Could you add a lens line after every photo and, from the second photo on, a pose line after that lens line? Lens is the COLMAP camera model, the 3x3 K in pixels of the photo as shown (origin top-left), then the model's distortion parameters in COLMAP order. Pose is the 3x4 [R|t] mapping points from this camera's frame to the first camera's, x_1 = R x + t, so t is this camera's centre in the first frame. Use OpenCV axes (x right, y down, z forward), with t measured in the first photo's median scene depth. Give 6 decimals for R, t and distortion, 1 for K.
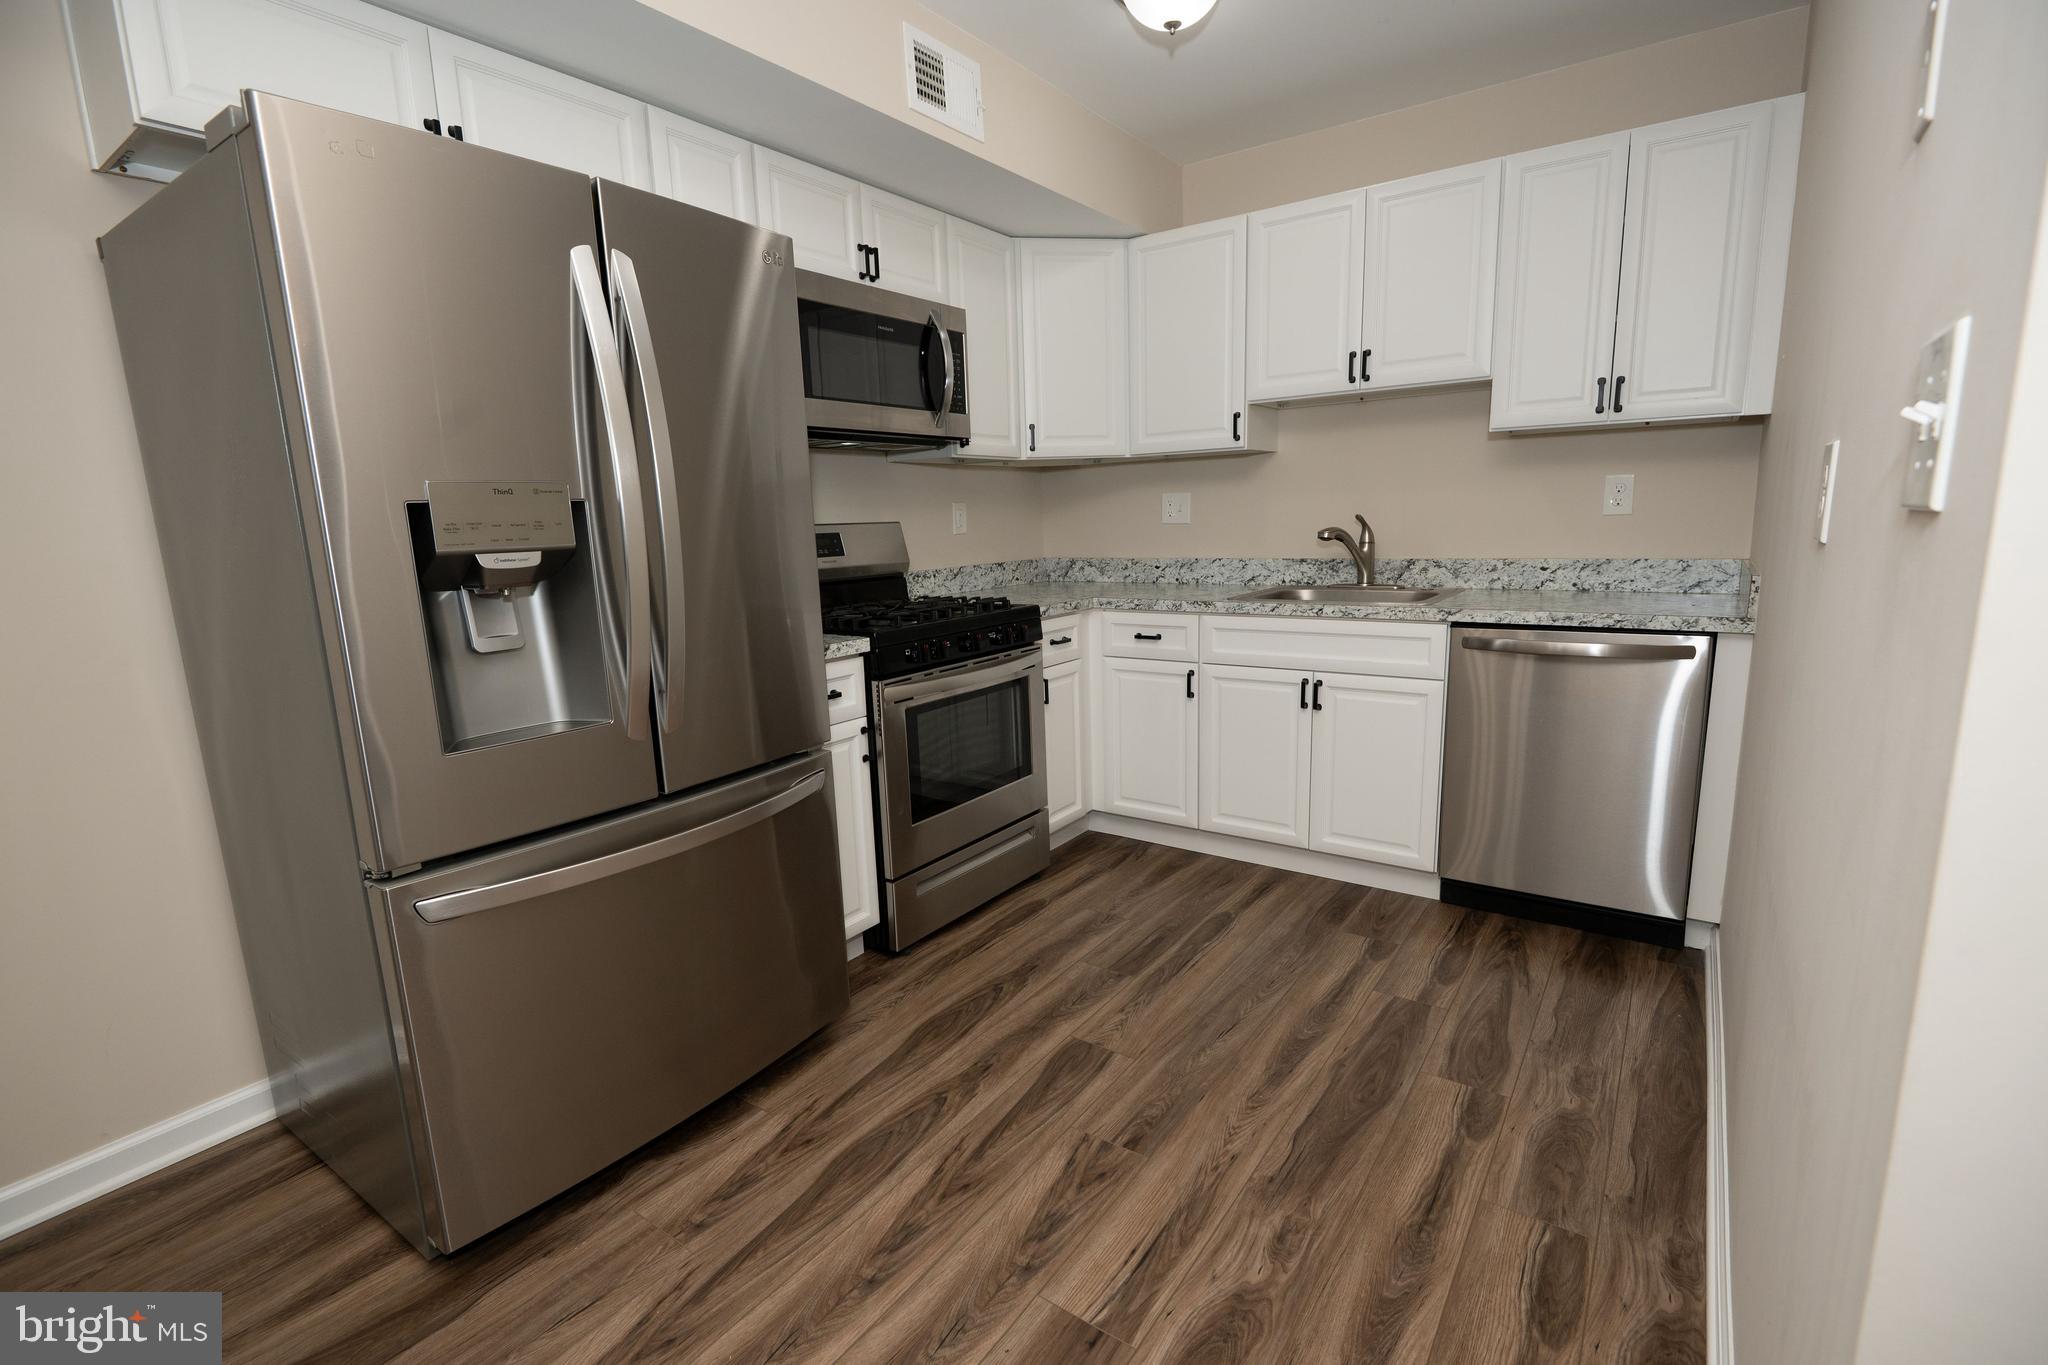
lens RADIAL K [[928.3, 0, 1019.8], [0, 928.3, 690.5], [0, 0, 1]] dist [0.001757, -0.004102]
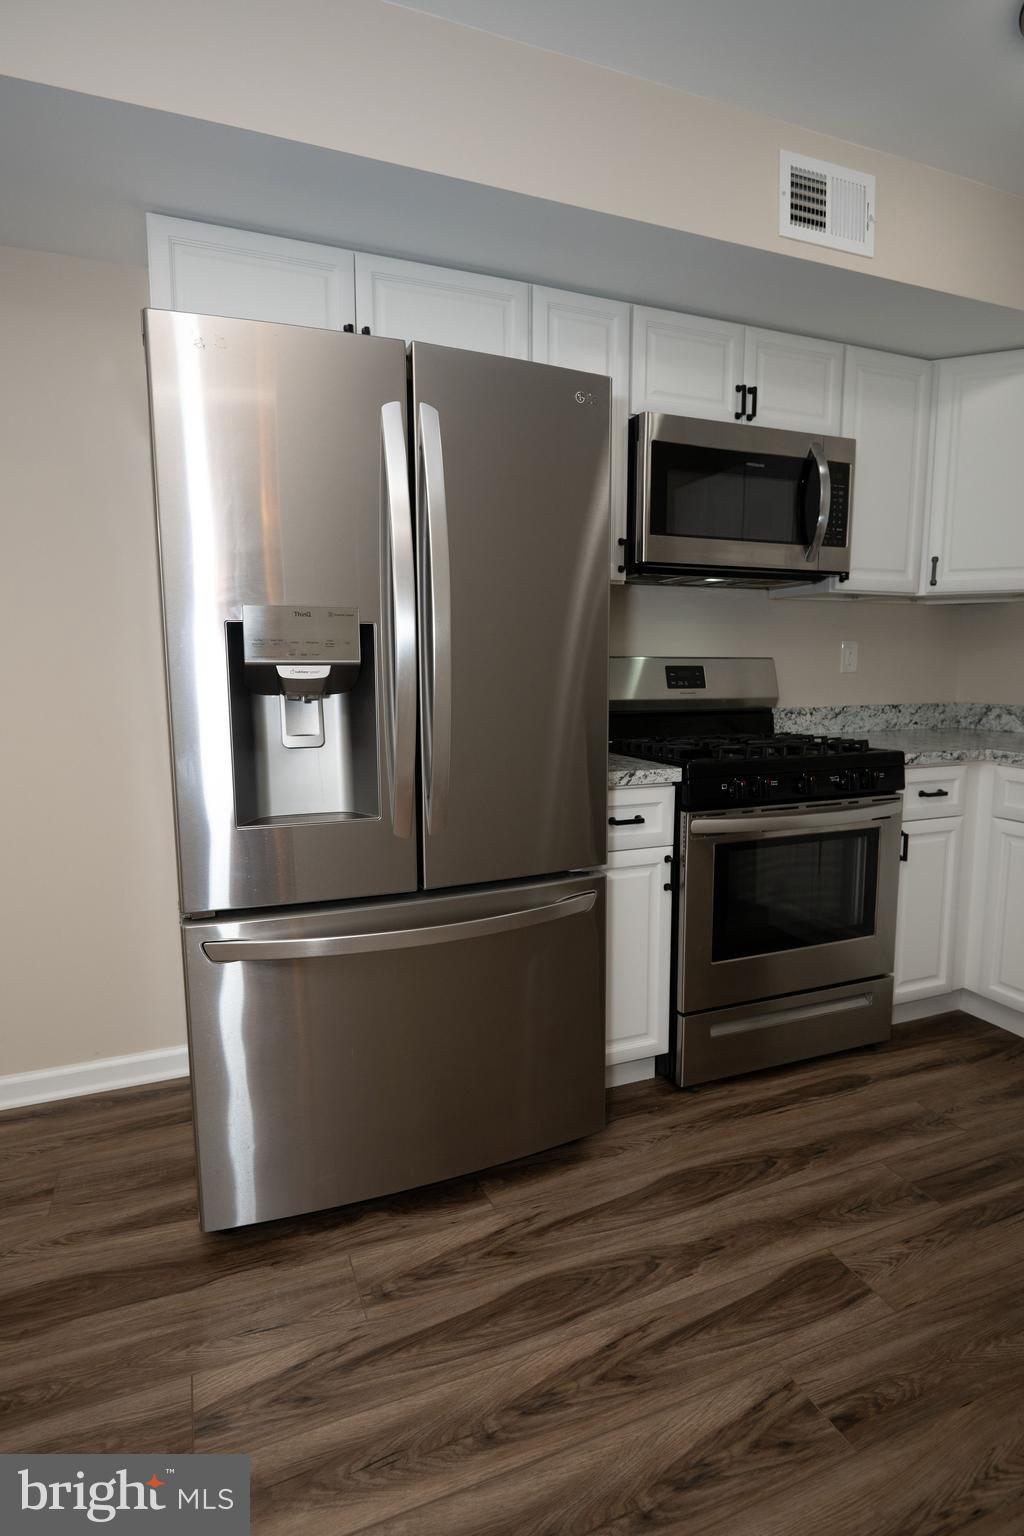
lens RADIAL K [[808.4, 0, 513.4], [0, 808.4, 772.9], [0, 0, 1]] dist [0.001561, -0.005734]
pose [[0.846717, 0.101008, -0.522368, 0.120226], [-0.123272, 0.992341, -0.007928, -0.019273], [0.517566, 0.071106, 0.852683, 0.138256]]
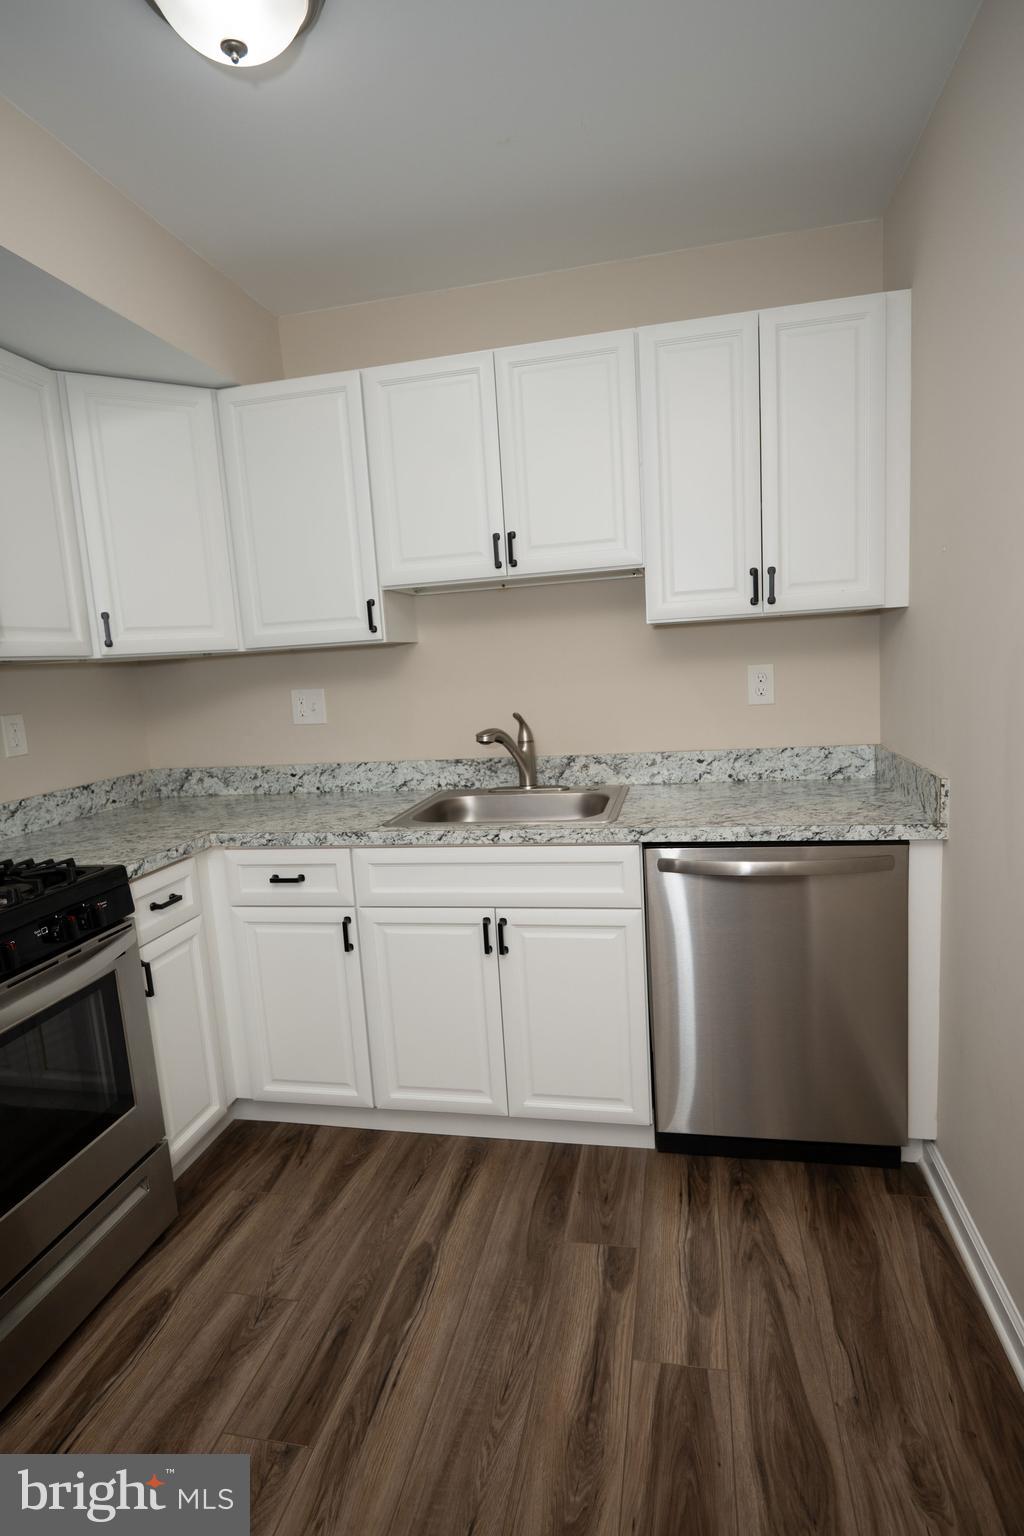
lens RADIAL K [[793.1, 0, 517.3], [0, 793.1, 775.8], [0, 0, 1]] dist [0.004906, -0.008665]
pose [[0.914251, -0.082452, 0.396669, 0.064354], [0.106473, 0.993555, -0.038881, -0.111865], [-0.390906, 0.077781, 0.917138, 0.340331]]
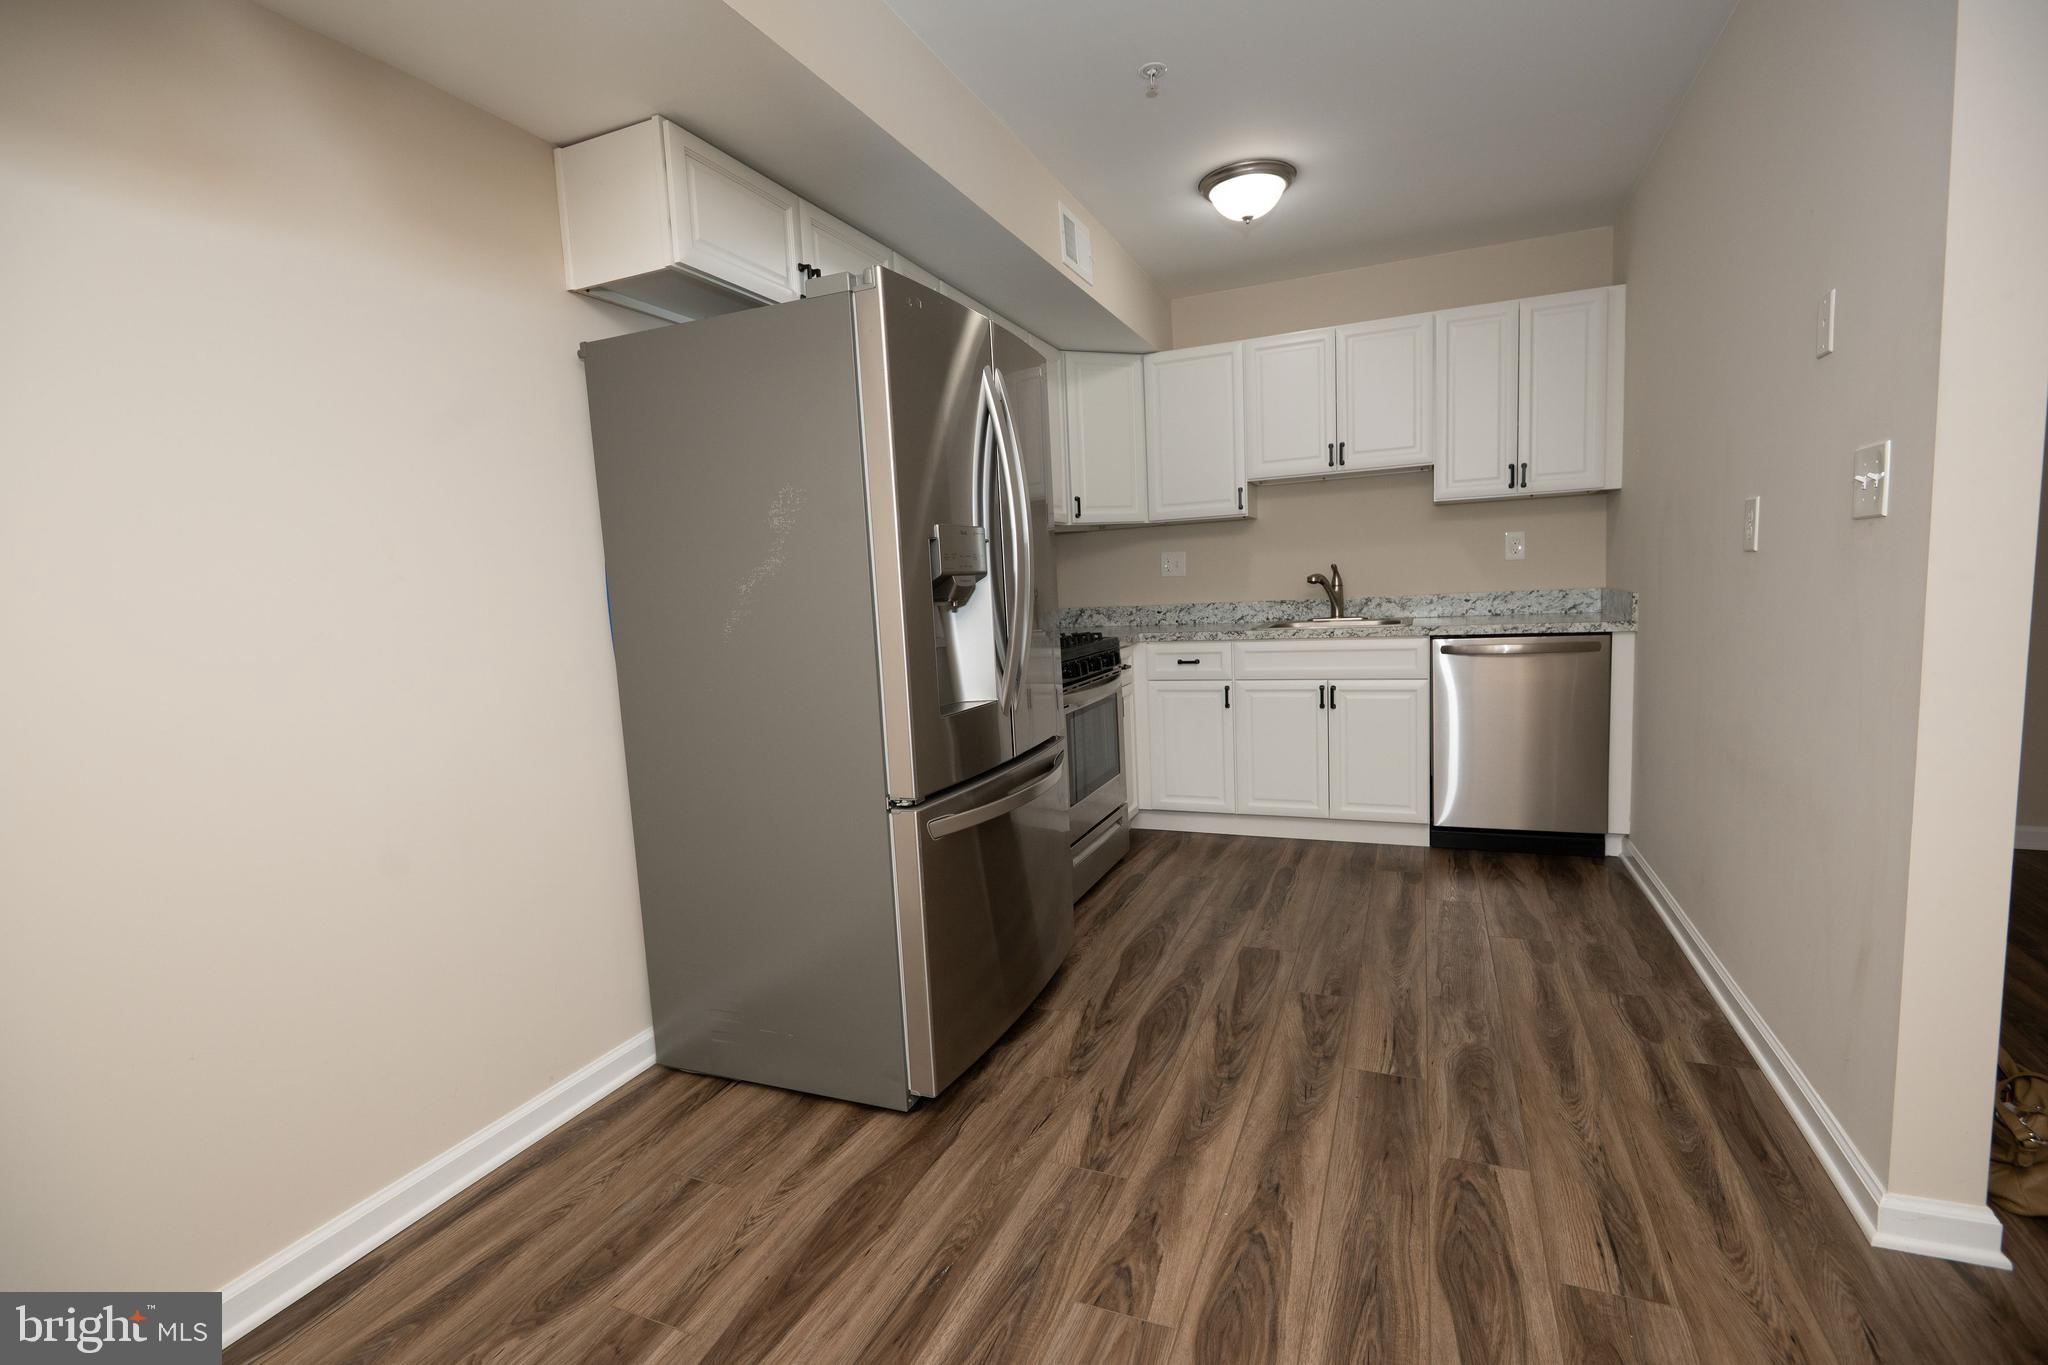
lens RADIAL K [[928.3, 0, 1019.8], [0, 928.3, 690.5], [0, 0, 1]] dist [0.001757, -0.004102]
pose [[0.976524, -0.040360, 0.211592, -0.402029], [0.057818, 0.995355, -0.076980, 0.073119], [-0.207502, 0.087406, 0.974322, -0.197984]]
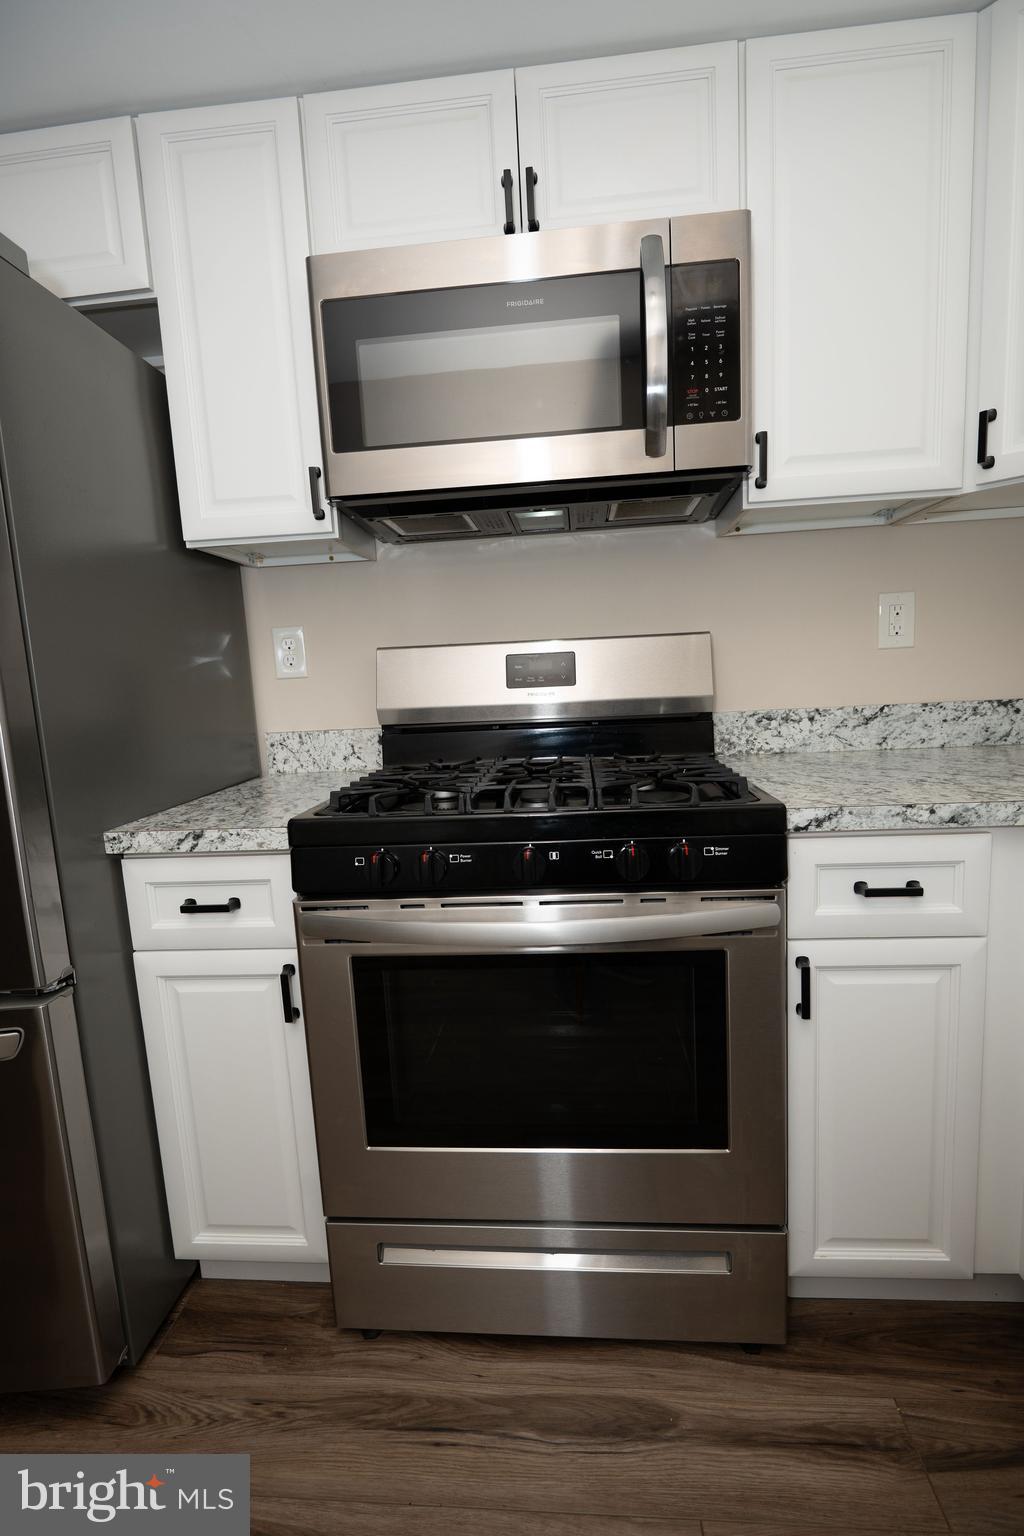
lens RADIAL K [[732.2, 0, 510.2], [0, 732.2, 773.2], [0, 0, 1]] dist [0.000221, -0.000507]
pose [[0.514231, 0.129297, -0.847849, 0.270961], [-0.126517, 0.989192, 0.074118, -0.125568], [0.848269, 0.069154, 0.525031, 0.744833]]
